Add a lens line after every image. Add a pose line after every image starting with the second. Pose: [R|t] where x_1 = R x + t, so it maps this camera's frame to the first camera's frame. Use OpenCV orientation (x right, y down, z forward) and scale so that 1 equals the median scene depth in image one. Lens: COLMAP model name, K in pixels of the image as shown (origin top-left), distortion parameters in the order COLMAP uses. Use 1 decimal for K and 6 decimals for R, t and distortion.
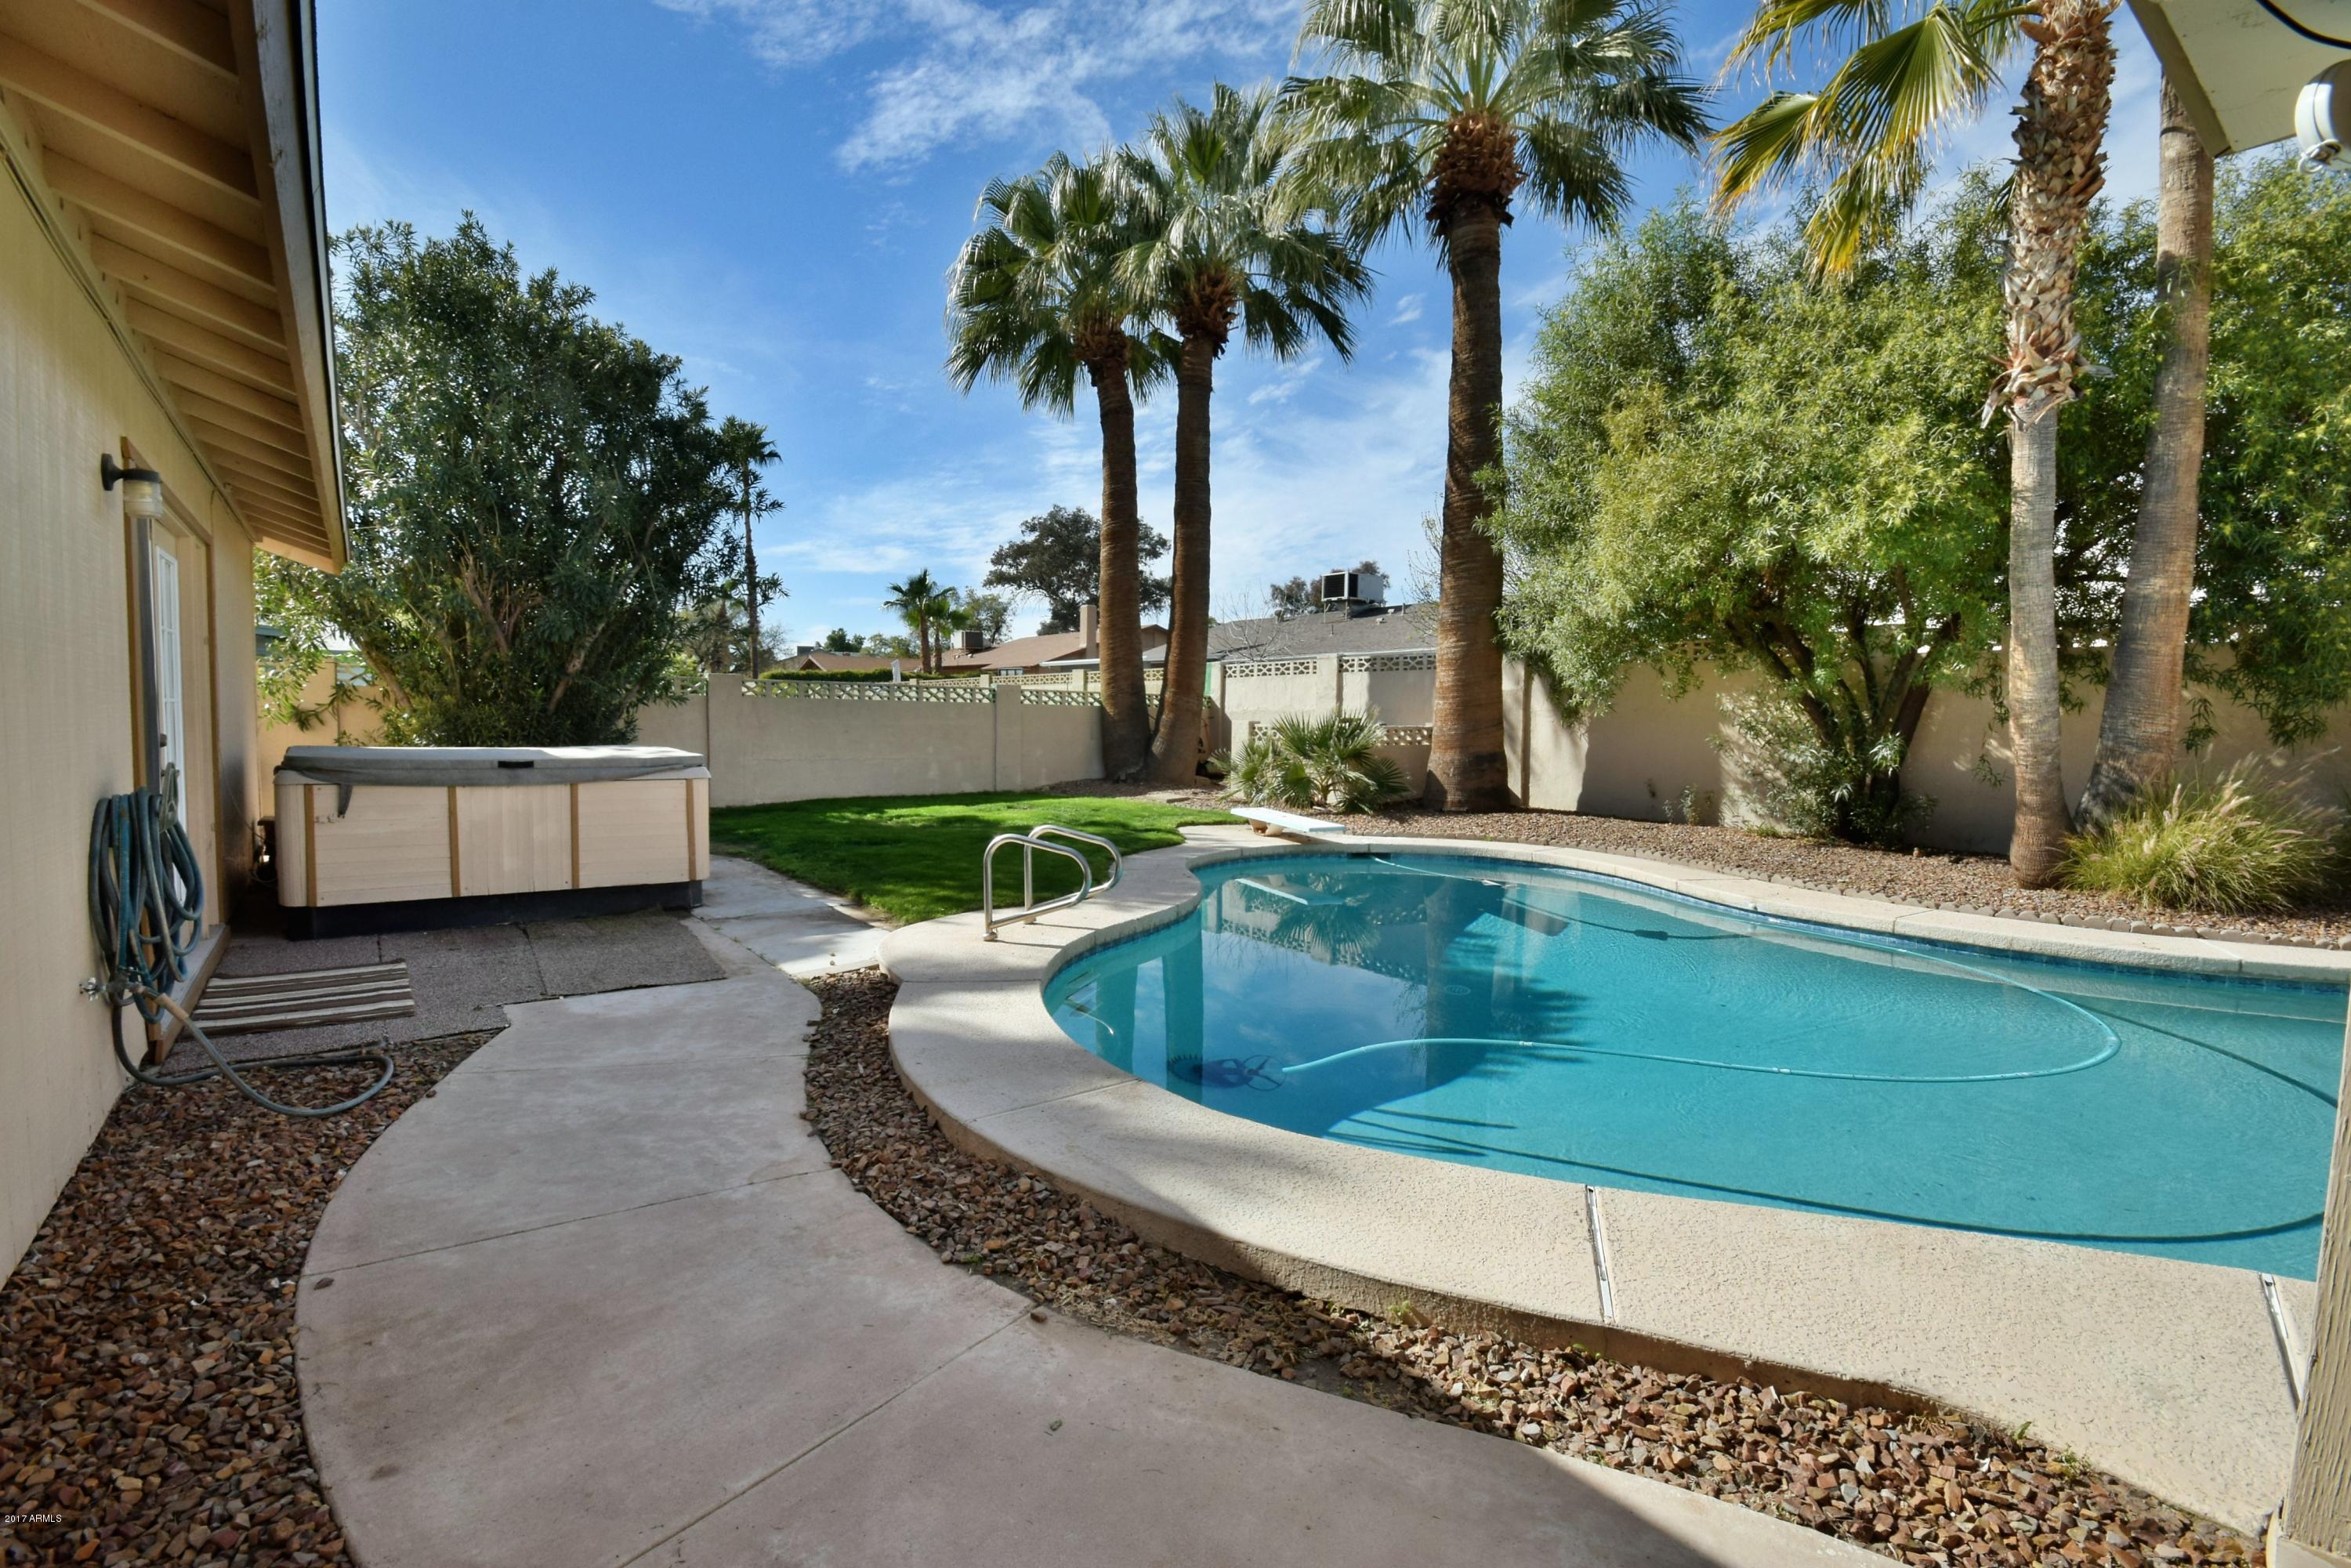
lens RADIAL K [[1040.5, 0, 1170.4], [0, 1040.5, 783.1], [0, 0, 1]] dist [-0.001811, -0.000588]
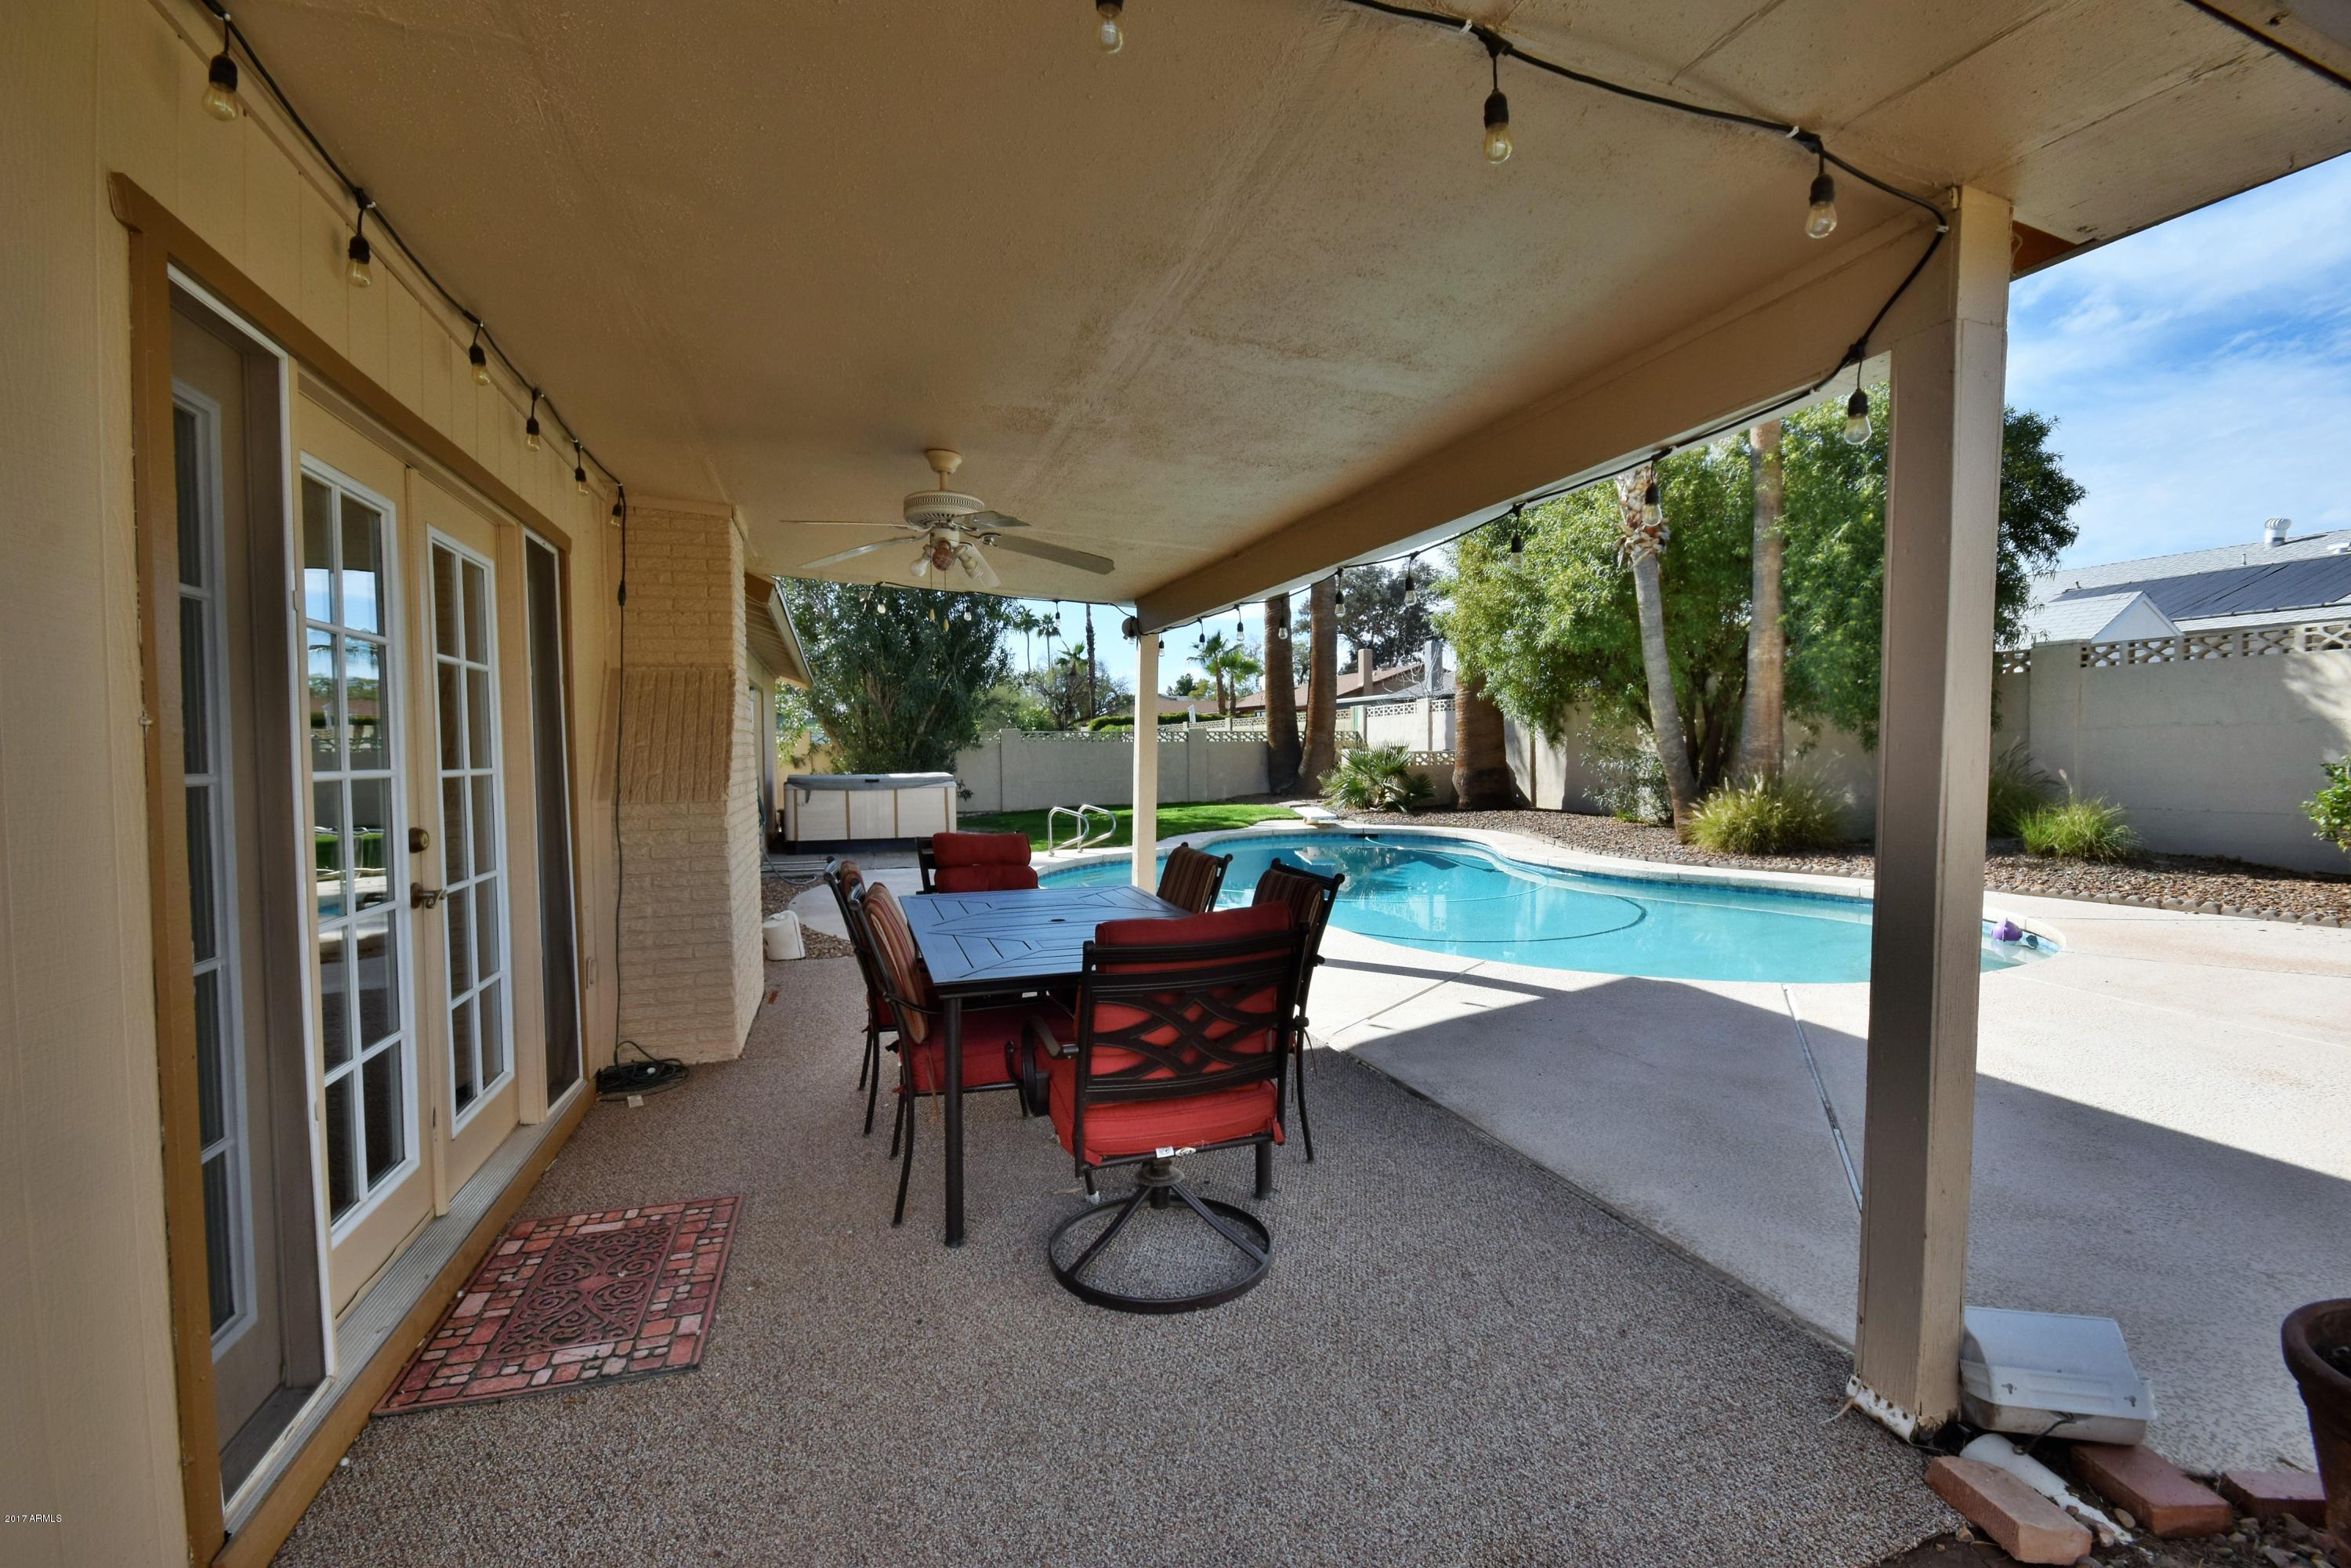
lens RADIAL K [[1040.5, 0, 1170.4], [0, 1040.5, 783.1], [0, 0, 1]] dist [-0.001811, -0.000588]
pose [[0.937018, -0.015910, -0.348917, 0.451431], [0.005422, 0.999504, -0.031014, 0.036866], [0.349238, 0.027169, 0.936640, -0.521847]]
